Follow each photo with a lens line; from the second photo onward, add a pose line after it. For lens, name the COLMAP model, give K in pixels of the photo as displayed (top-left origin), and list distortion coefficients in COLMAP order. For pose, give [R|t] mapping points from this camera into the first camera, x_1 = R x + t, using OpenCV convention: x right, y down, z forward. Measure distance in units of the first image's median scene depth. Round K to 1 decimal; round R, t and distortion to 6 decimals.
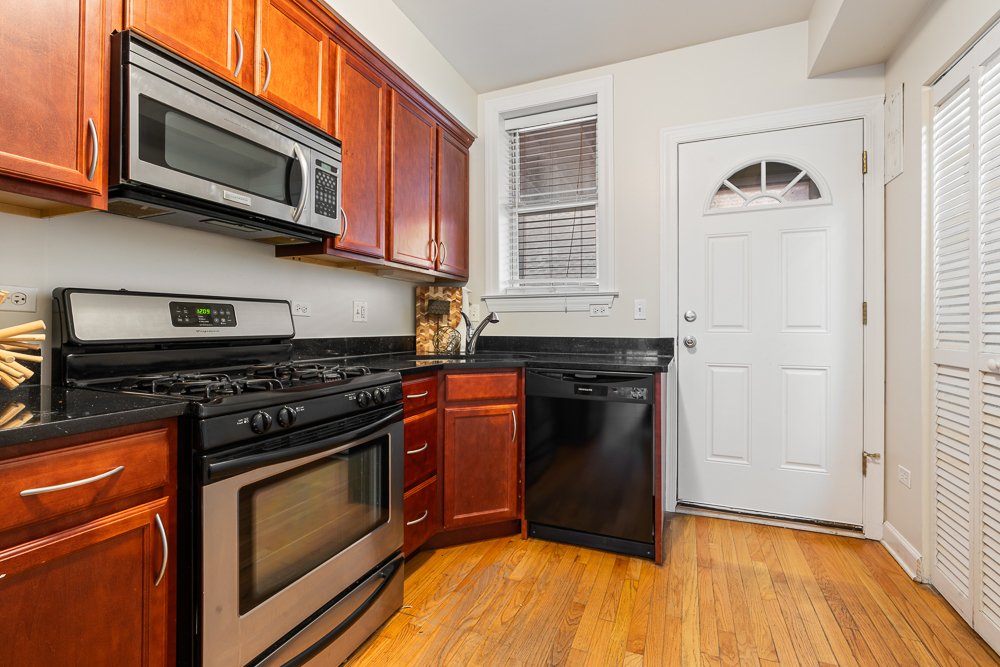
lens RADIAL K [[453.0, 0, 500.3], [0, 453.0, 326.7], [0, 0, 1]] dist [-0.008286, 0.000539]
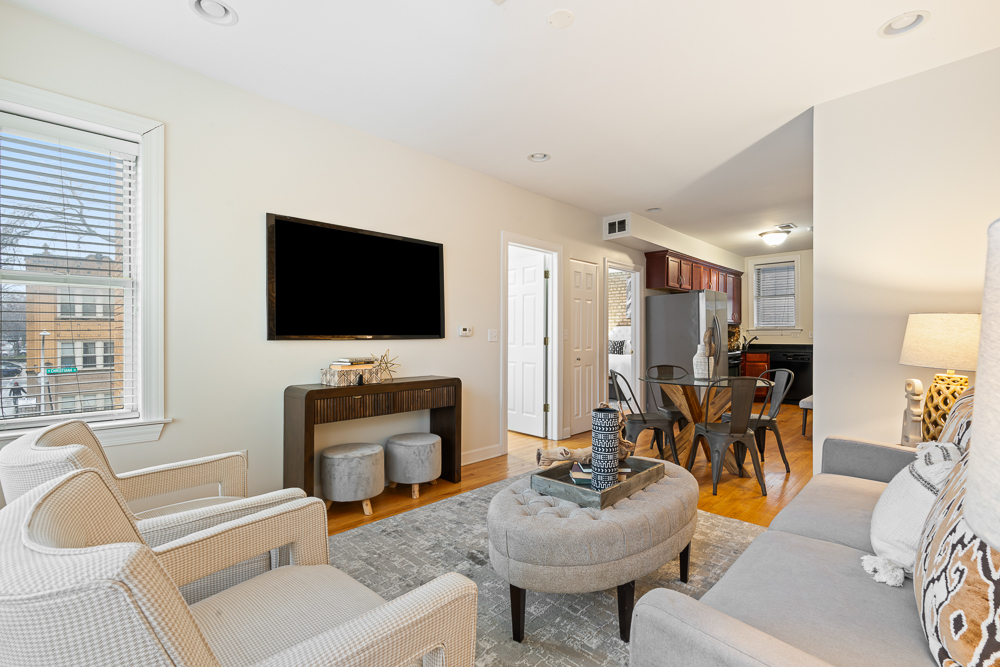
lens RADIAL K [[453.0, 0, 501.4], [0, 453.0, 338.1], [0, 0, 1]] dist [-0.008286, 0.000539]
pose [[0.929294, -0.000213, -0.369342, -0.565856], [0.001991, 0.999988, 0.004434, -0.038953], [0.369336, -0.004856, 0.929283, -2.923610]]
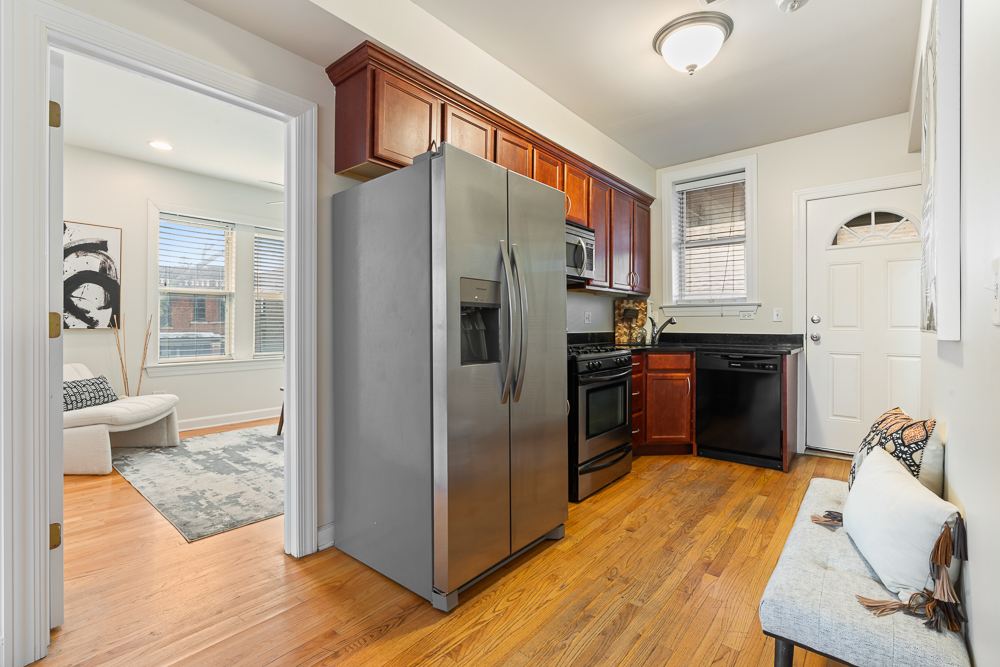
lens RADIAL K [[453.0, 0, 503.0], [0, 453.0, 324.3], [0, 0, 1]] dist [-0.008286, 0.000539]
pose [[0.956008, -0.000963, -0.293340, -0.130478], [0.000690, 0.999999, -0.001034, -0.007254], [0.293341, 0.000786, 0.956008, -0.766886]]
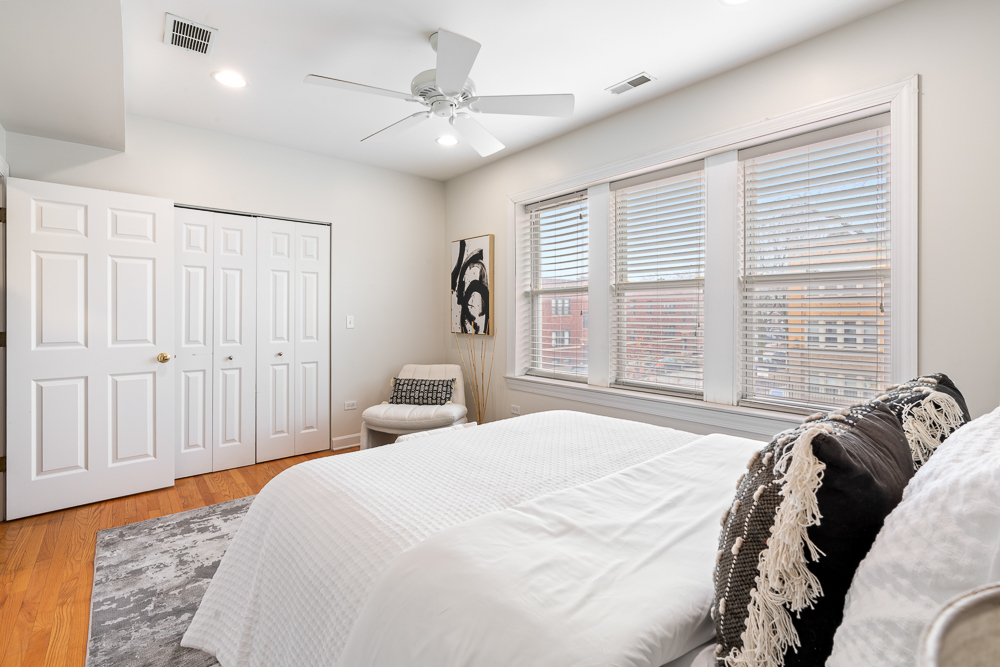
lens RADIAL K [[453.0, 0, 505.3], [0, 453.0, 318.3], [0, 0, 1]] dist [-0.008286, 0.000539]
pose [[-0.443454, 0.003922, -0.896288, -0.530093], [-0.000360, 0.999990, 0.004555, -0.067428], [0.896297, 0.002343, -0.443448, 1.379275]]
